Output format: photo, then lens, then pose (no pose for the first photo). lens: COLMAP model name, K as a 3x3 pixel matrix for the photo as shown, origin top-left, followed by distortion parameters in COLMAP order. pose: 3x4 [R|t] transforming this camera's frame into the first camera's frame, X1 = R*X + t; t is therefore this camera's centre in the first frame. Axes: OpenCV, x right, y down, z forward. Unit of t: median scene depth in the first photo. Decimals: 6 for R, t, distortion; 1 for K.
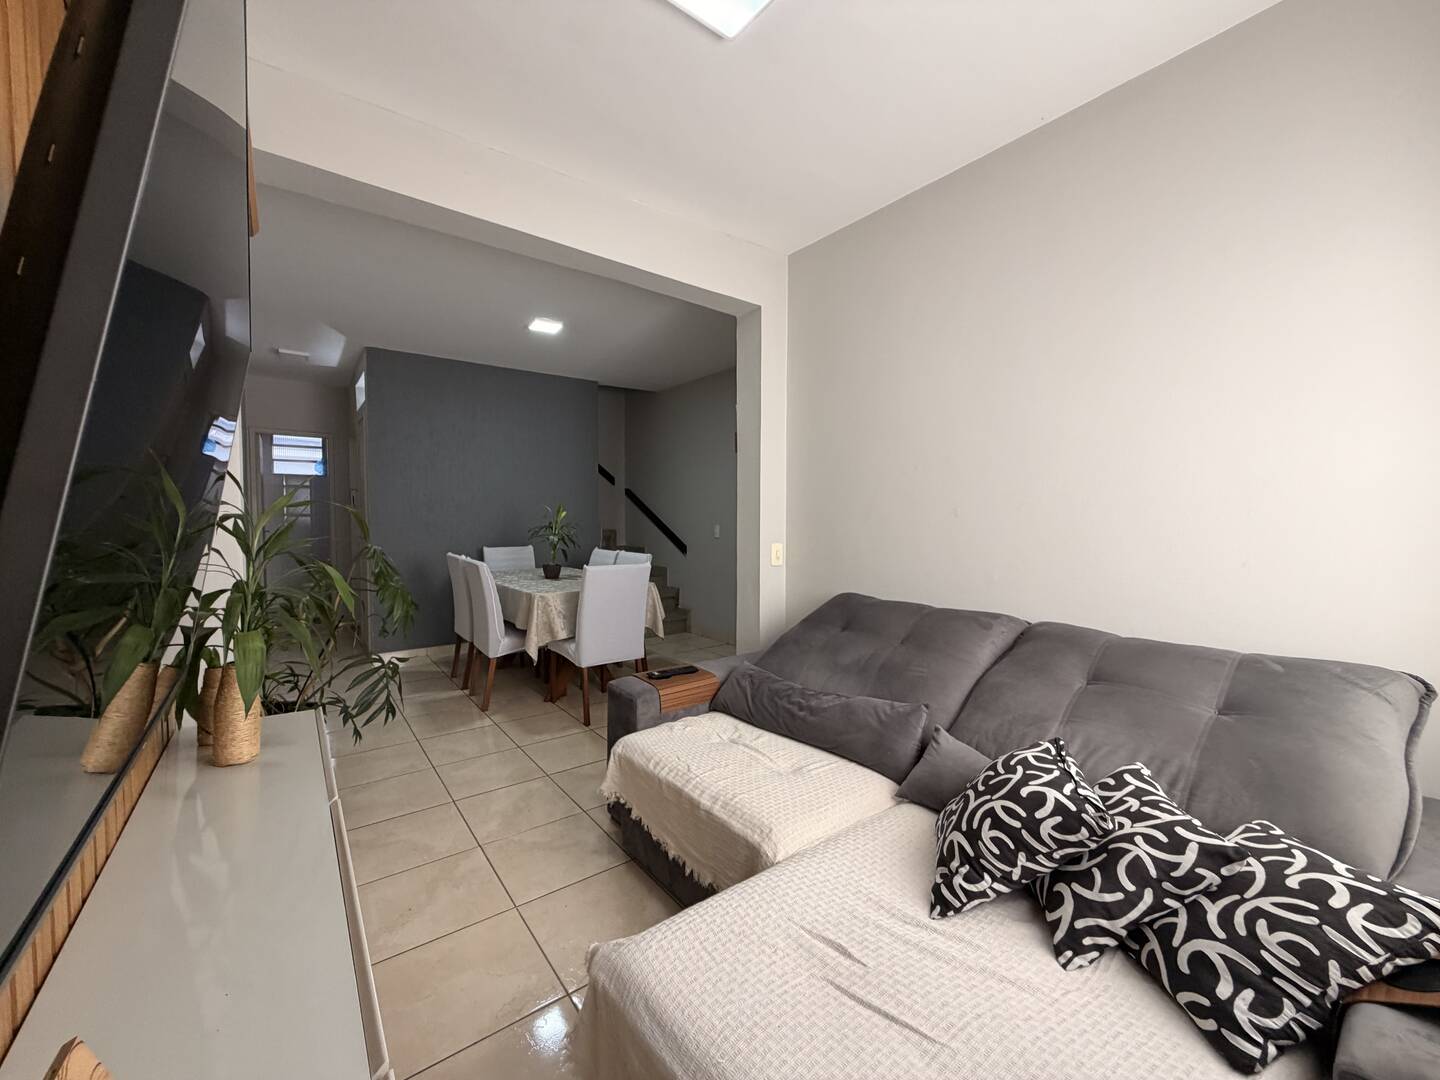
lens RADIAL K [[572.8, 0, 720.0], [0, 572.8, 540.0], [0, 0, 1]] dist [-0.001558, -0.000291]
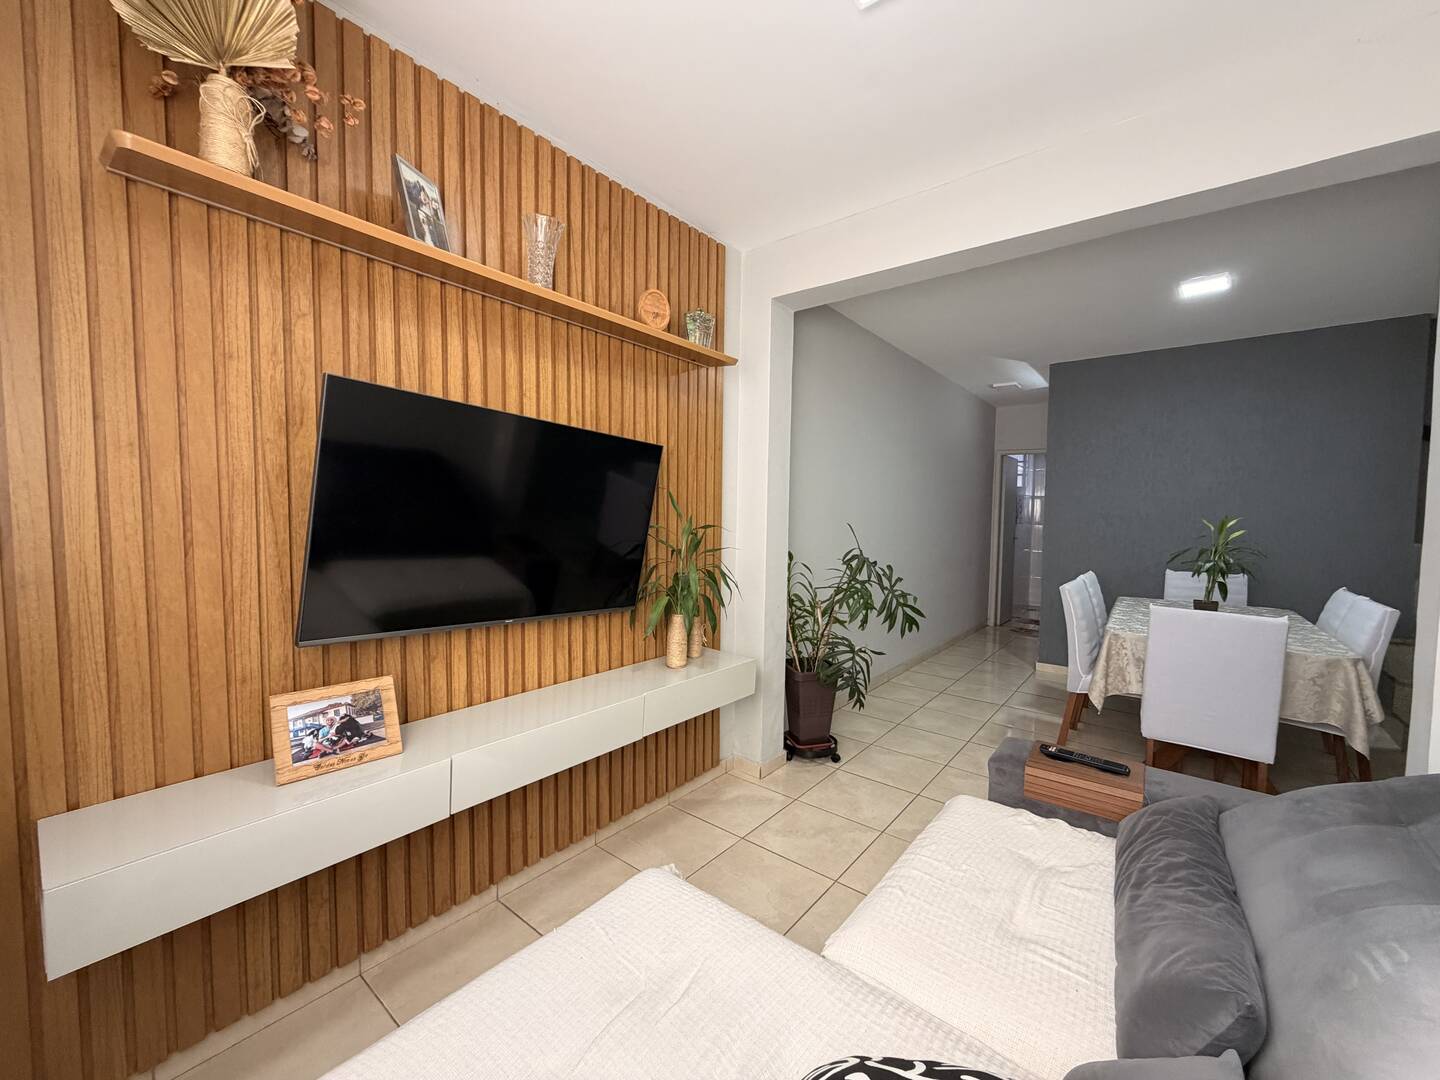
lens RADIAL K [[583.7, 0, 720.0], [0, 583.7, 540.0], [0, 0, 1]] dist [-0.000365, -0.000068]
pose [[0.246435, 0.053559, -0.967678, 0.520877], [-0.057774, 0.997508, 0.040497, -0.055724], [0.967436, 0.045926, 0.248915, 0.348187]]
